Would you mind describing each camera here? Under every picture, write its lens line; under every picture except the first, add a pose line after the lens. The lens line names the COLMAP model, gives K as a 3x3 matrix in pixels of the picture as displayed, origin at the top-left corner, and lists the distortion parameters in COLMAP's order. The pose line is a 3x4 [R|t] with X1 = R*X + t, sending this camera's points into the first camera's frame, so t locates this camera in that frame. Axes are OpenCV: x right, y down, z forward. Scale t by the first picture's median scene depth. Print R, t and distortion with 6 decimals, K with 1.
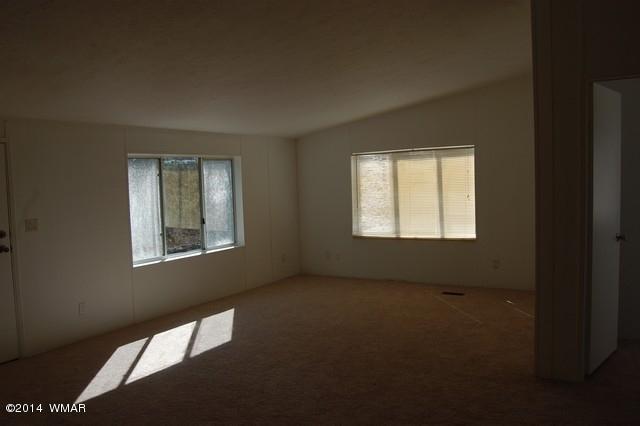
lens RADIAL K [[507.7, 0, 320.0], [0, 507.7, 213.0], [0, 0, 1]] dist [-0.006920, -0.009493]
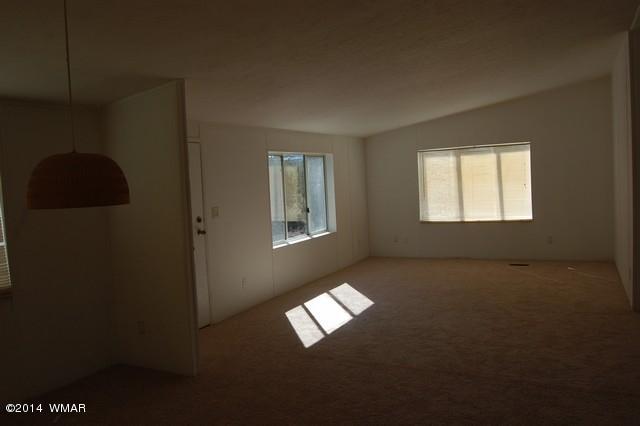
lens RADIAL K [[507.7, 0, 320.0], [0, 507.7, 213.0], [0, 0, 1]] dist [-0.006920, -0.009493]
pose [[0.994752, -0.023870, 0.099496, -0.303208], [0.023887, 0.999714, 0.001023, 0.021082], [-0.099492, 0.001359, 0.995037, -0.144070]]
